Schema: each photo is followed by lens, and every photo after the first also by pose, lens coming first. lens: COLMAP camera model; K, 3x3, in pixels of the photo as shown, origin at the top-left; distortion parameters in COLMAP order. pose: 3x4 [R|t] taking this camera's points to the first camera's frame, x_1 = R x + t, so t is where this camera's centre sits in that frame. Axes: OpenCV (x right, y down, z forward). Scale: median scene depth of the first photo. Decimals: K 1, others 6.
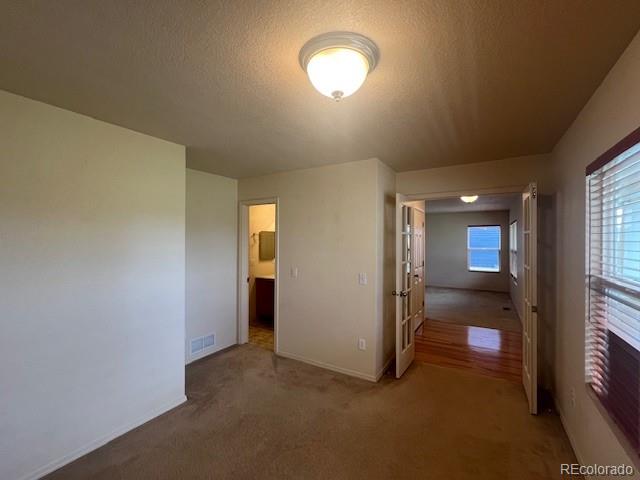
lens RADIAL K [[257.2, 0, 319.0], [0, 257.2, 238.8], [0, 0, 1]] dist [0.000564, -0.000096]
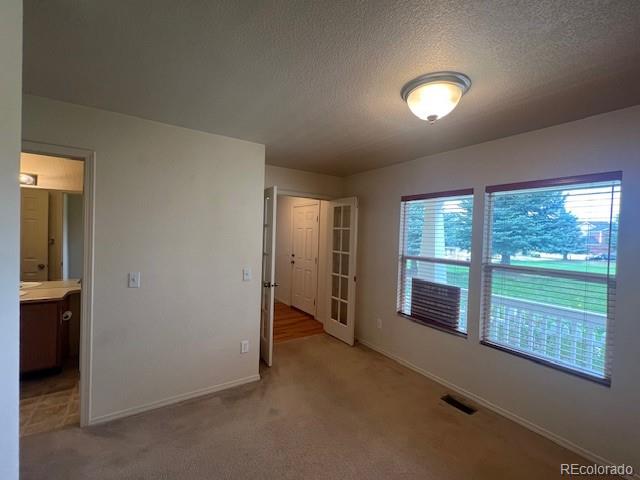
lens RADIAL K [[271.0, 0, 312.3], [0, 271.0, 240.0], [0, 0, 1]] dist [-0.002218, -0.000412]
pose [[0.465569, -0.003070, 0.885006, -0.567211], [-0.033981, 0.999195, 0.021342, 0.008743], [-0.884359, -0.040009, 0.465089, 0.365445]]
